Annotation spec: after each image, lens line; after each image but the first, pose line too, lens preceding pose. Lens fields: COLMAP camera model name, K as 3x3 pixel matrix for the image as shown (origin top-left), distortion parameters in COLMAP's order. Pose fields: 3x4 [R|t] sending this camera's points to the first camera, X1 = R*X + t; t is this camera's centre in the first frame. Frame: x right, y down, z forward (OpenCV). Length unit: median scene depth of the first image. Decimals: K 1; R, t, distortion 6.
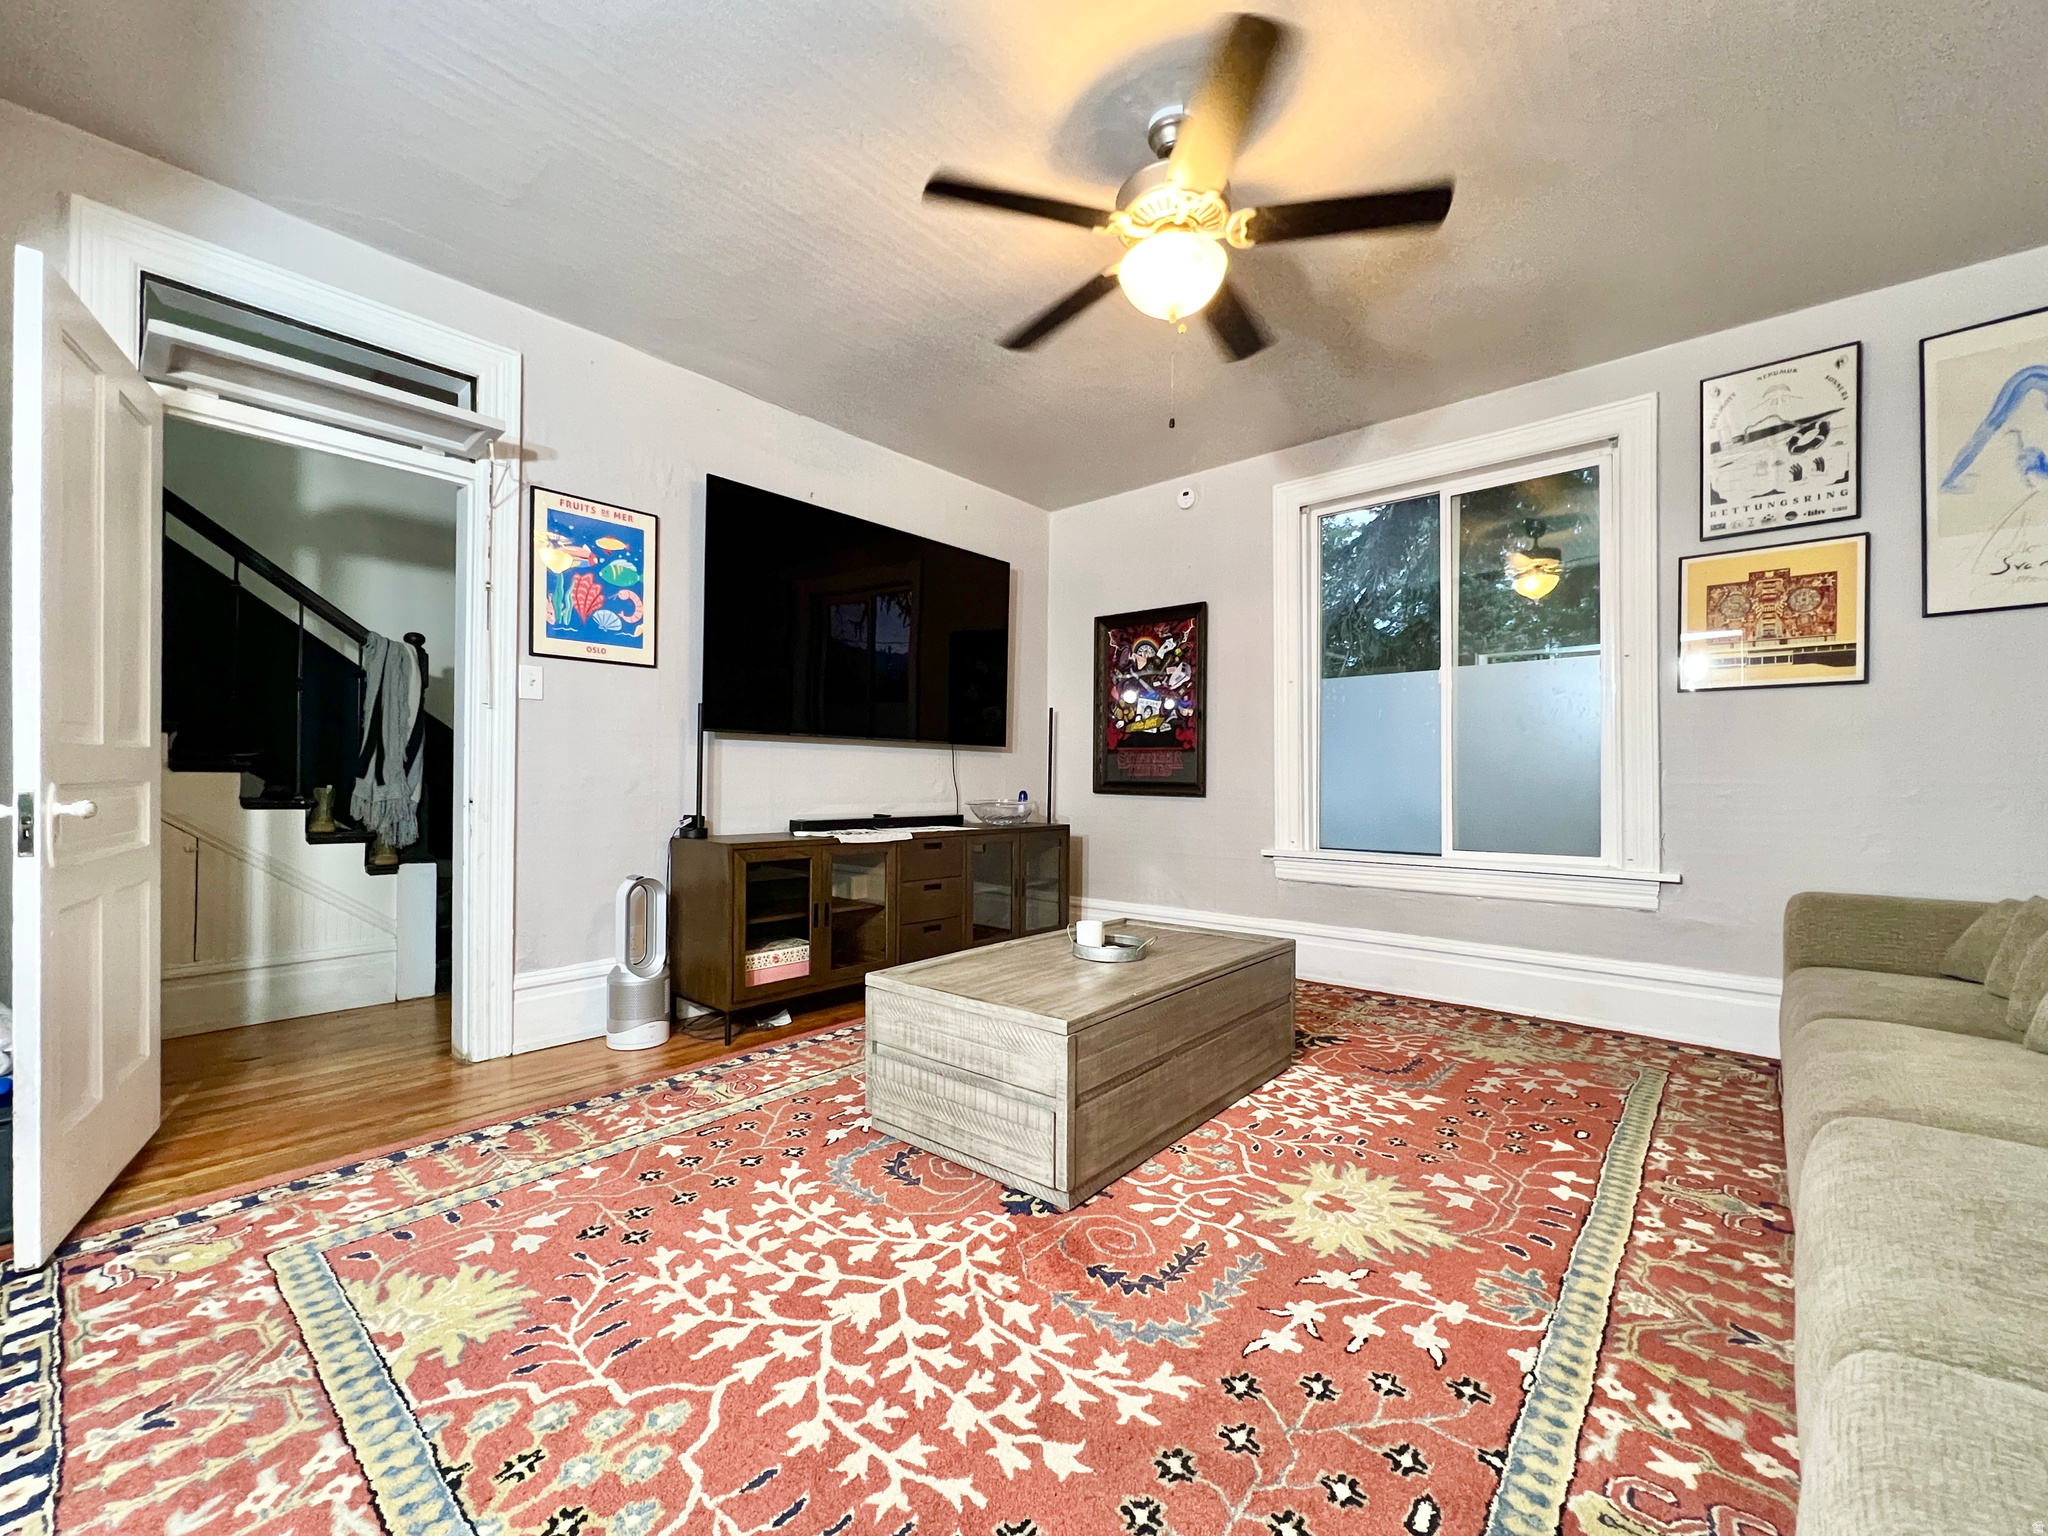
lens RADIAL K [[819.4, 0, 1023.3], [0, 819.4, 762.7], [0, 0, 1]] dist [-0.000994, 0.000404]
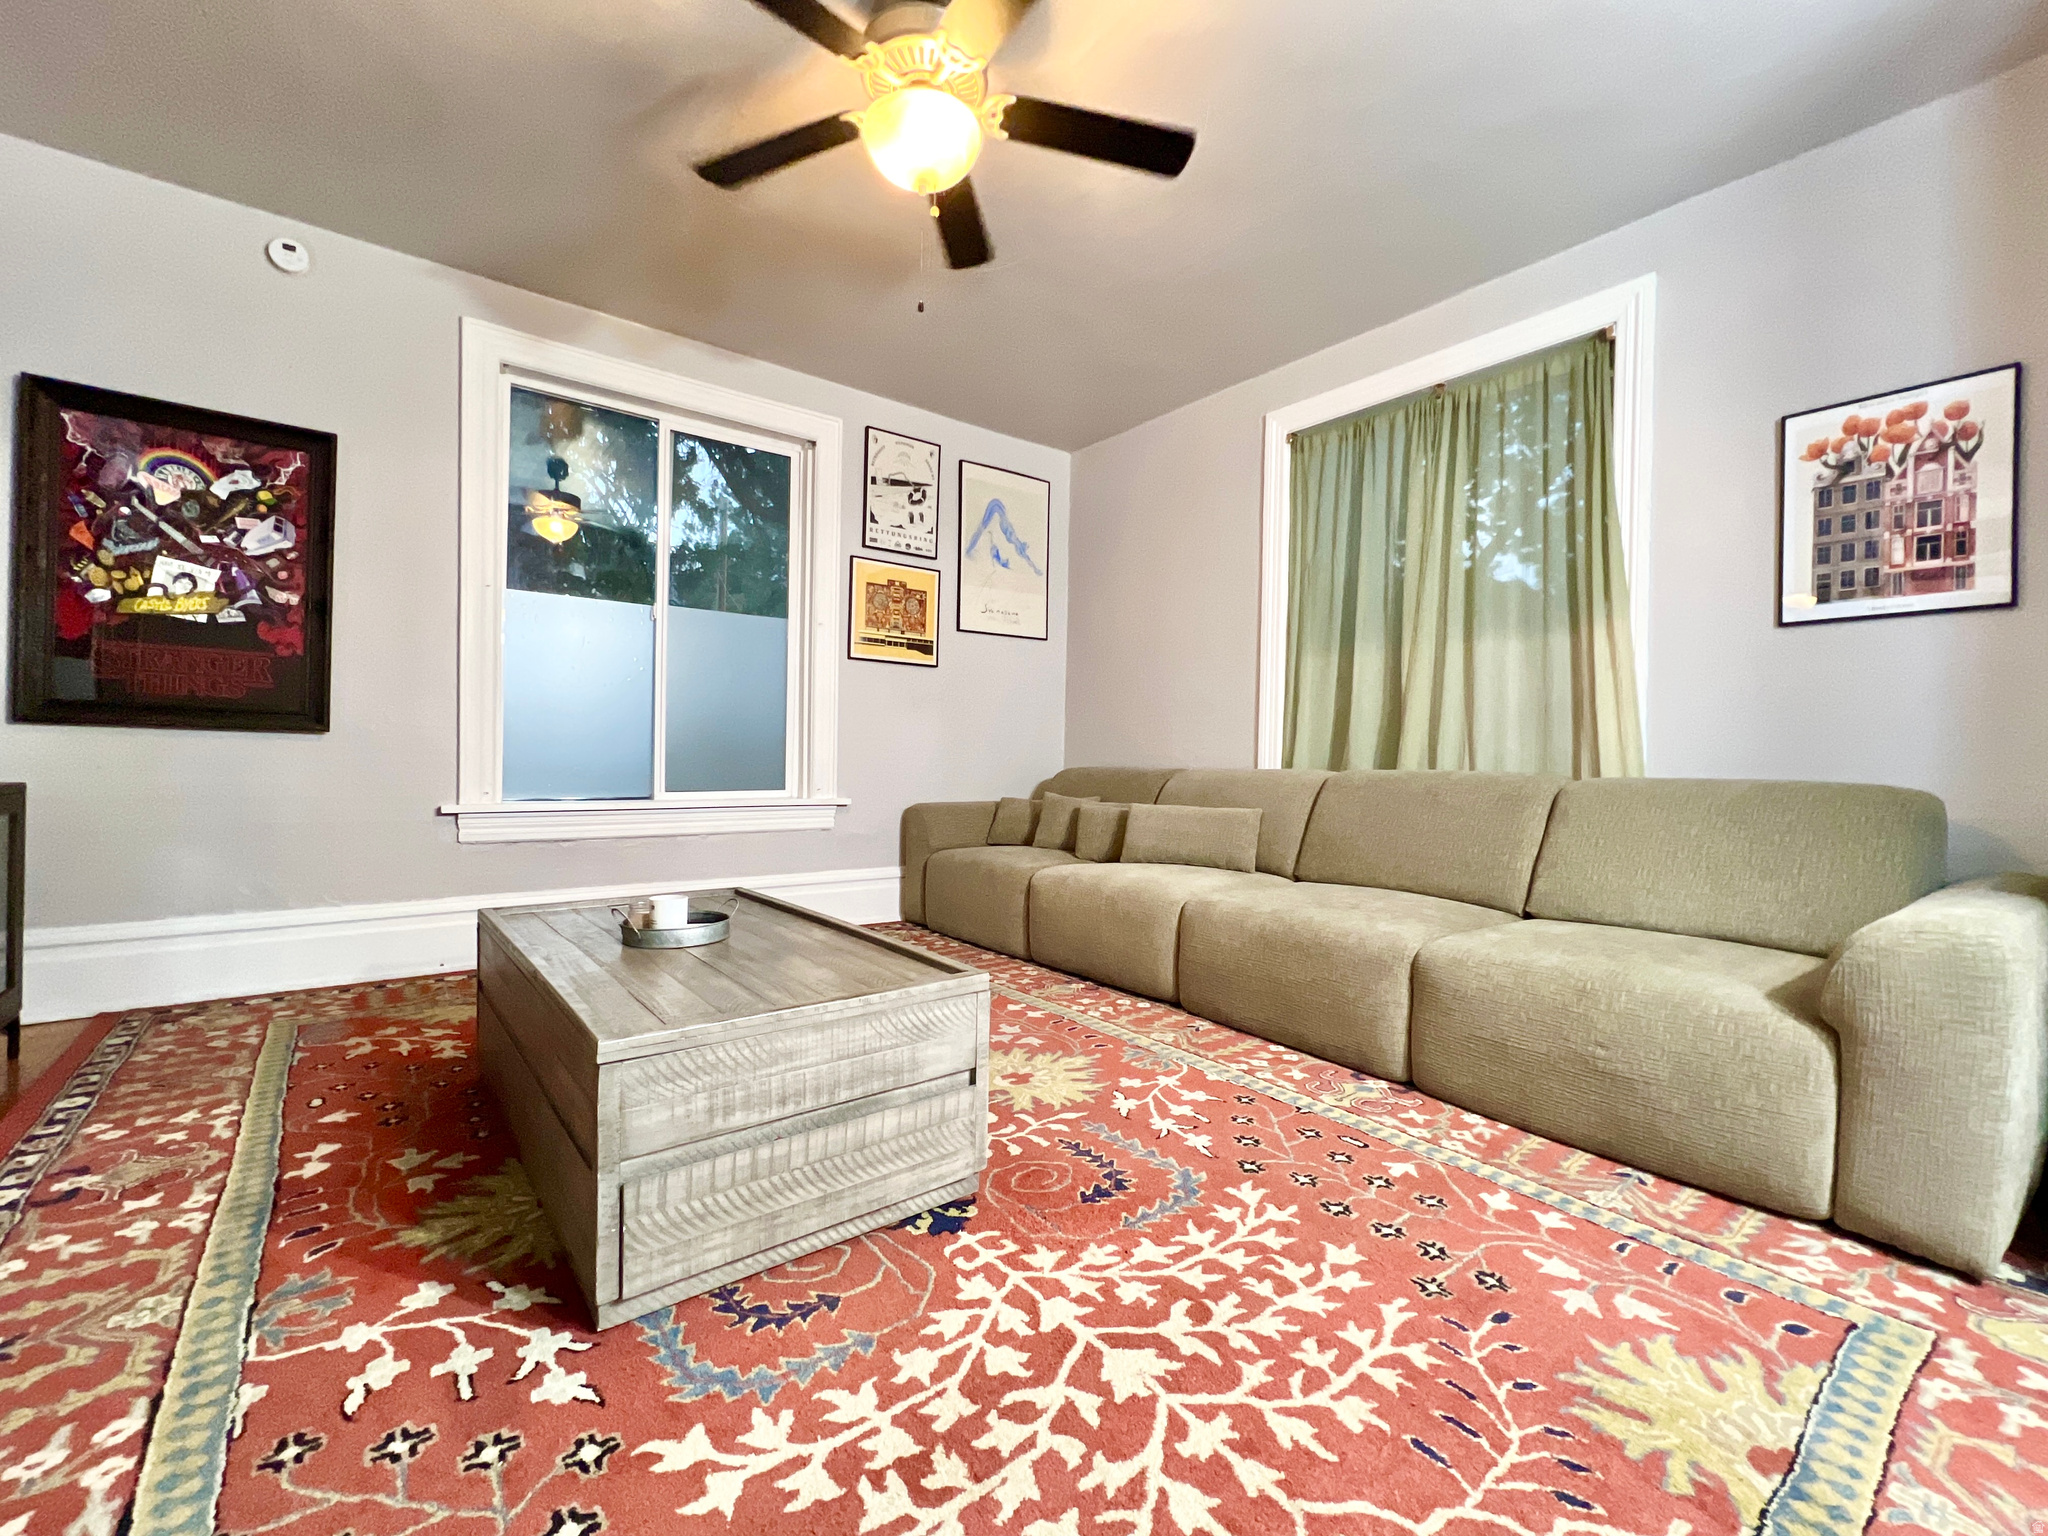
lens RADIAL K [[856.1, 0, 1019.8], [0, 856.1, 747.6], [0, 0, 1]] dist [-0.001783, 0.000255]
pose [[0.205360, 0.008089, 0.978653, -0.831450], [-0.041304, 0.999147, 0.000409, 0.075315], [-0.977815, -0.040507, 0.205519, 0.794391]]
